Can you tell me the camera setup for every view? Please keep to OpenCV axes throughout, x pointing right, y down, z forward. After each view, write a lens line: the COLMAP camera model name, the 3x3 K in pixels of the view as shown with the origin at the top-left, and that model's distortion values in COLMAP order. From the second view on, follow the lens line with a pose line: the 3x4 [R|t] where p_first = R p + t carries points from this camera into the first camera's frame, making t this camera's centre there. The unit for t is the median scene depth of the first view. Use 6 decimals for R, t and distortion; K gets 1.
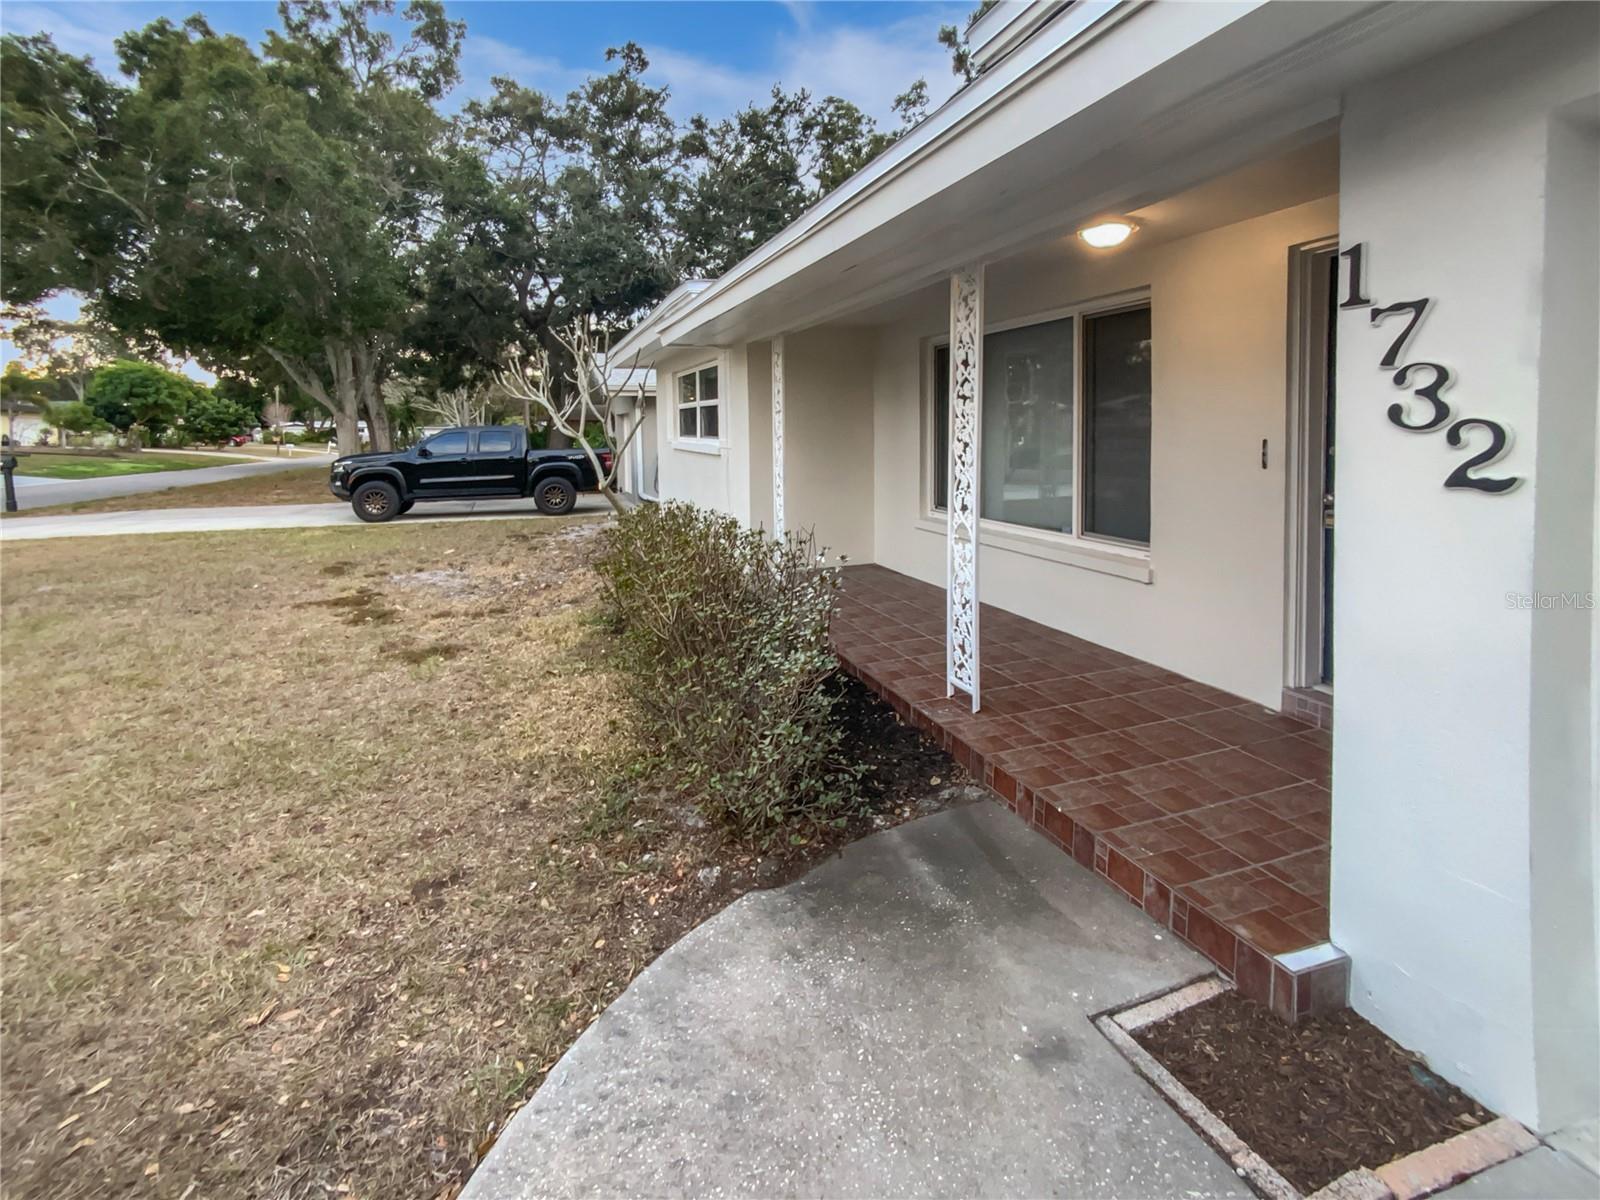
lens RADIAL K [[732.1, 0, 800.1], [0, 732.1, 600.1], [0, 0, 1]] dist [0.020161, -0.015257]
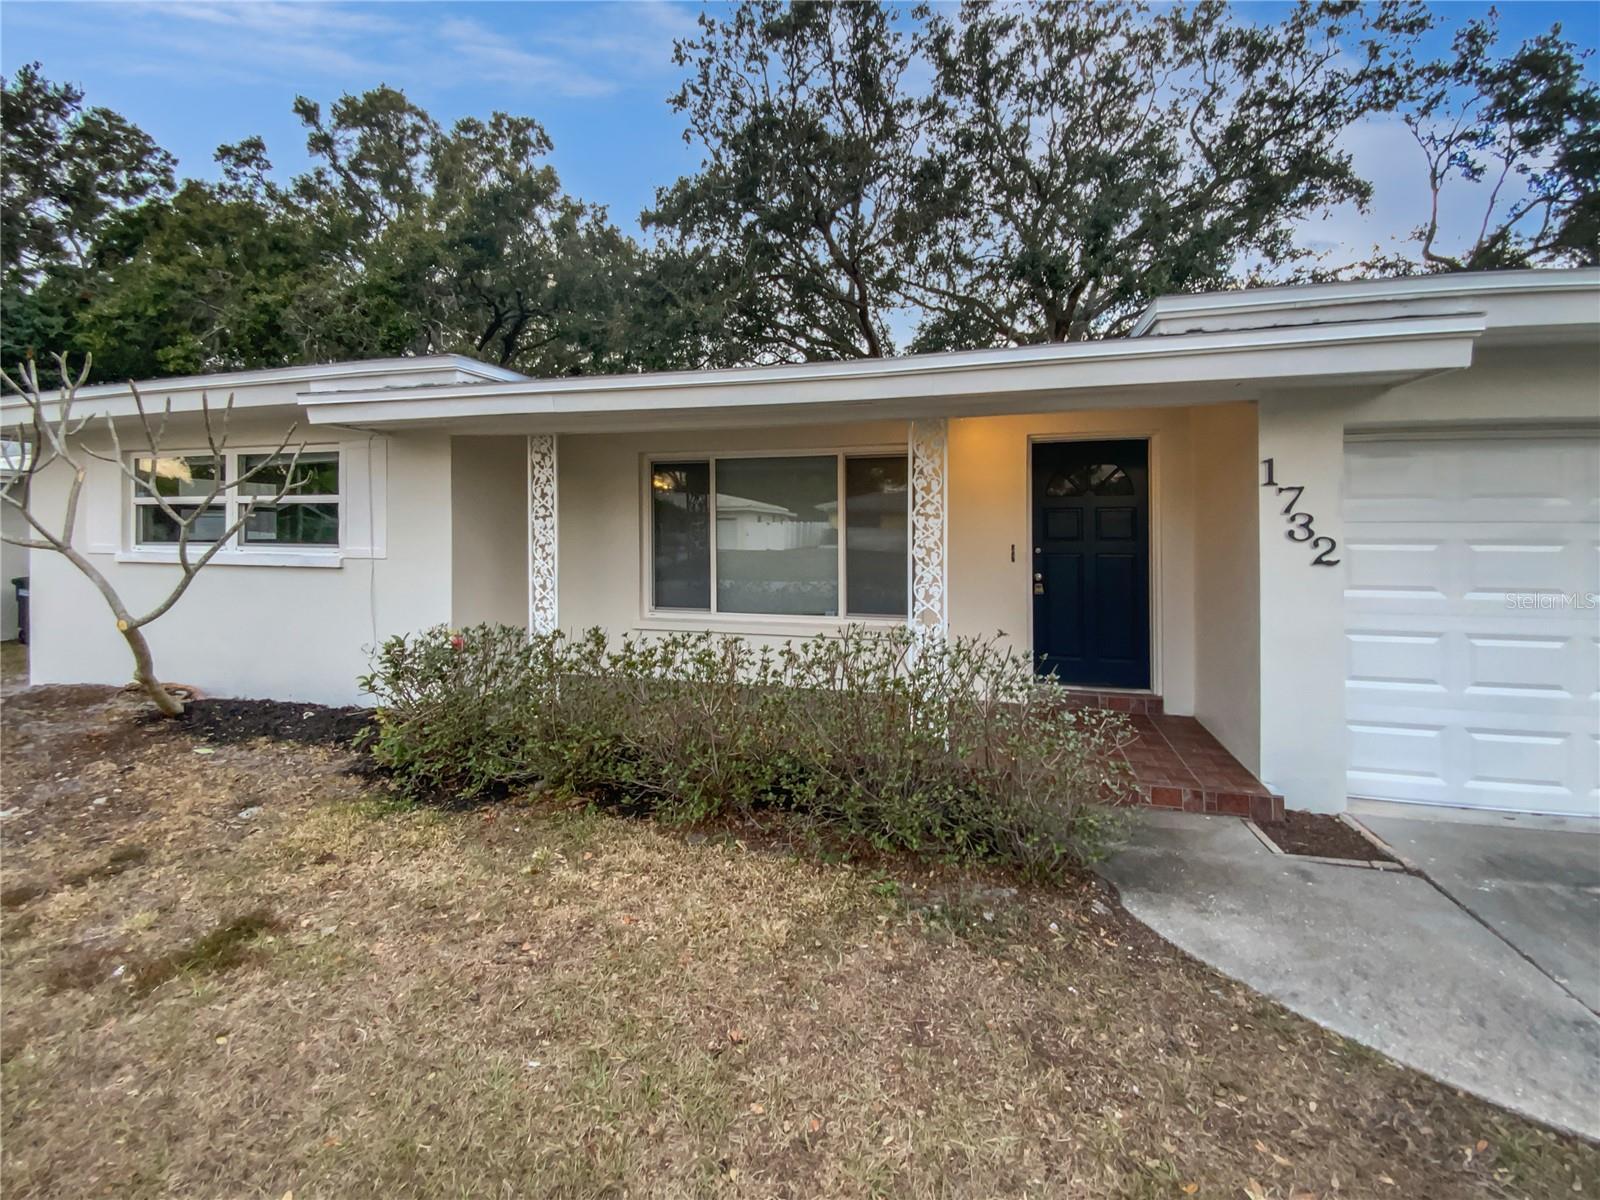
lens RADIAL K [[665.0, 0, 797.3], [0, 665.0, 644.4], [0, 0, 1]] dist [0.023842, -0.016834]
pose [[0.592669, -0.129401, 0.794984, -1.264161], [0.178265, 0.983606, 0.027205, -0.170827], [-0.785471, 0.125594, 0.606021, 0.686423]]
